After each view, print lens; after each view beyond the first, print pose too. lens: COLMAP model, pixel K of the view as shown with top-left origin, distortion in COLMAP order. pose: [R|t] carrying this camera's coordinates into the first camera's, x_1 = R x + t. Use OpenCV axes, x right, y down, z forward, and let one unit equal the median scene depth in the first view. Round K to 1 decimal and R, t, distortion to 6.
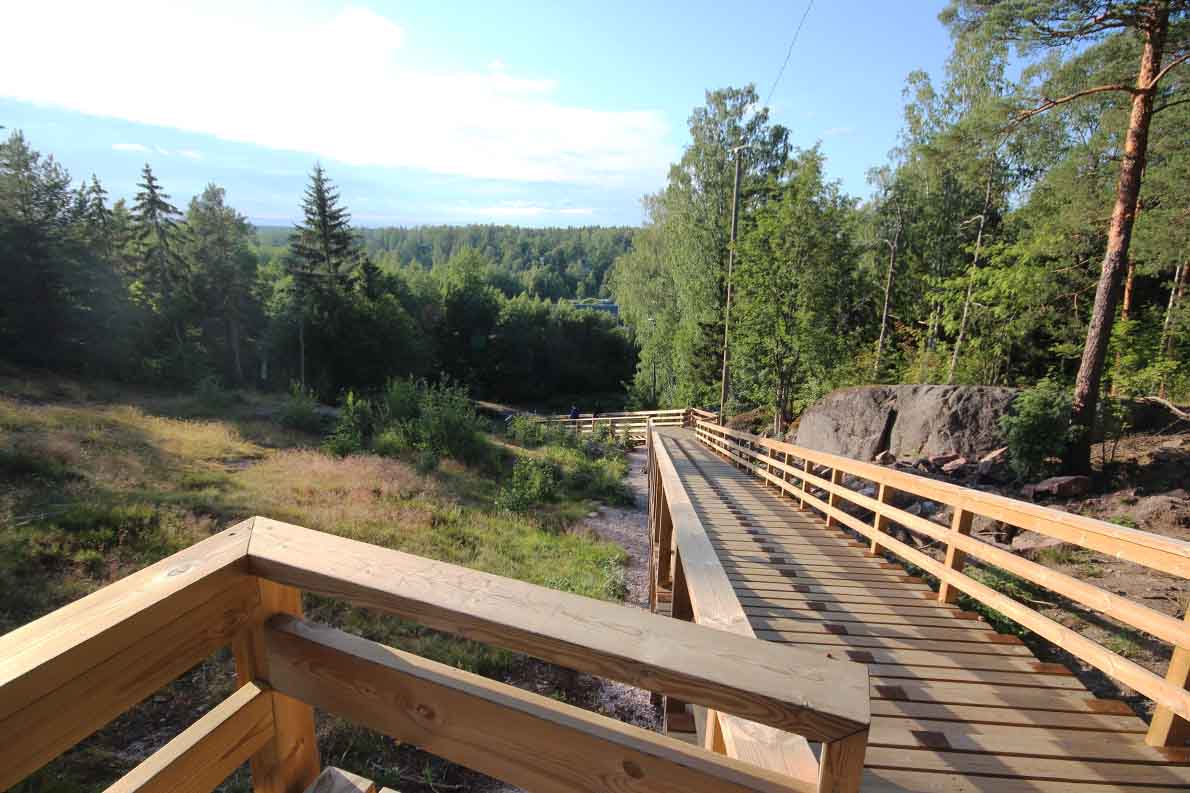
lens RADIAL K [[629.6, 0, 597.2], [0, 629.6, 404.6], [0, 0, 1]] dist [0.004018, 0.002062]
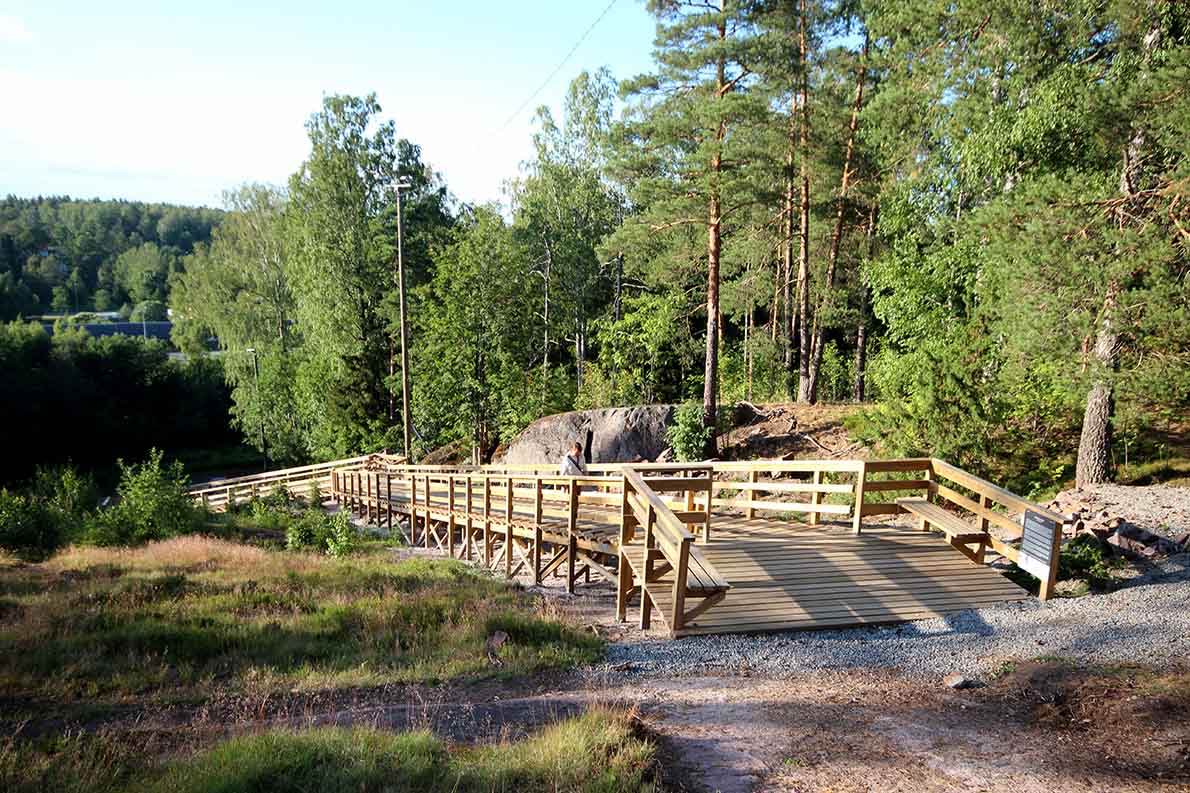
lens RADIAL K [[848.0, 0, 618.2], [0, 848.0, 399.7], [0, 0, 1]] dist [0.028477, 0.003976]
pose [[0.841422, -0.098713, 0.531286, -0.190746], [0.123734, 0.992248, -0.011603, -0.013199], [-0.526022, 0.075501, 0.847113, -0.237573]]
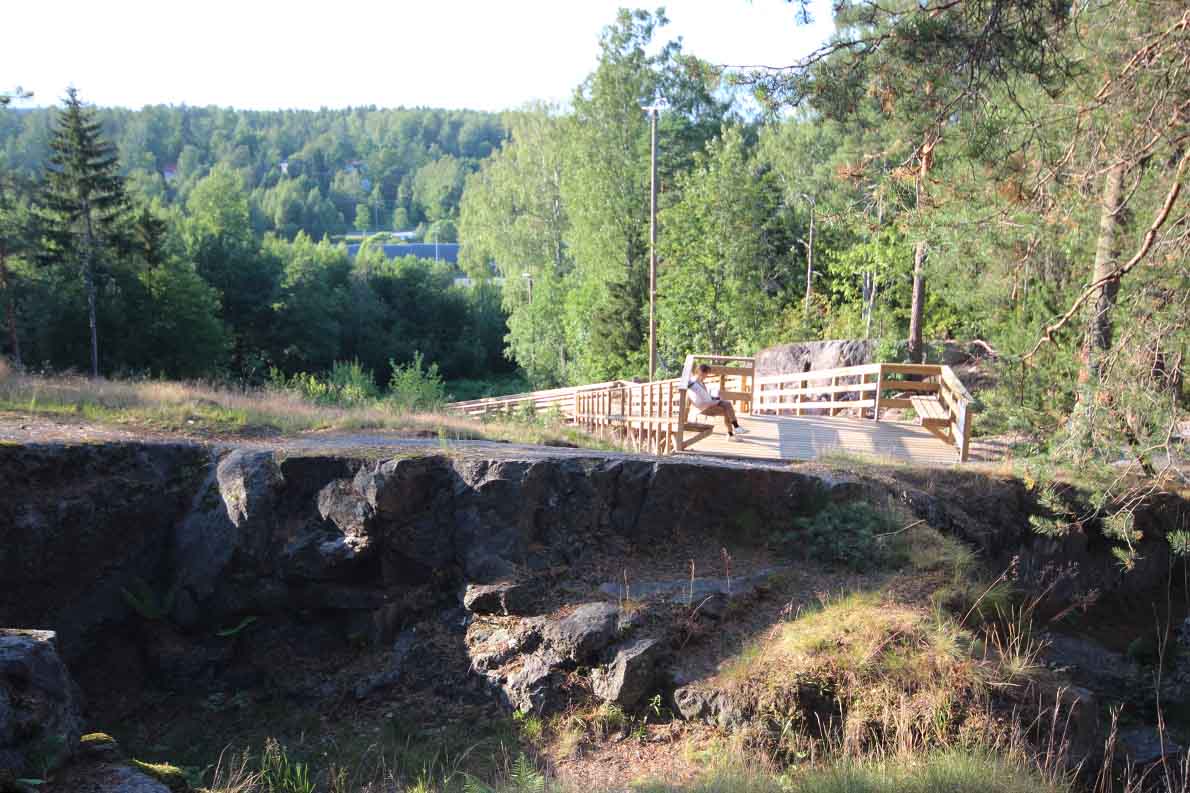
lens RADIAL K [[1090.1, 0, 595.0], [0, 1090.1, 396.5], [0, 0, 1]] dist [0.000955, -0.002745]
pose [[0.978892, -0.059263, 0.195598, -0.182848], [0.060889, 0.998142, -0.002305, 0.028087], [-0.195098, 0.014166, 0.980682, -0.514687]]
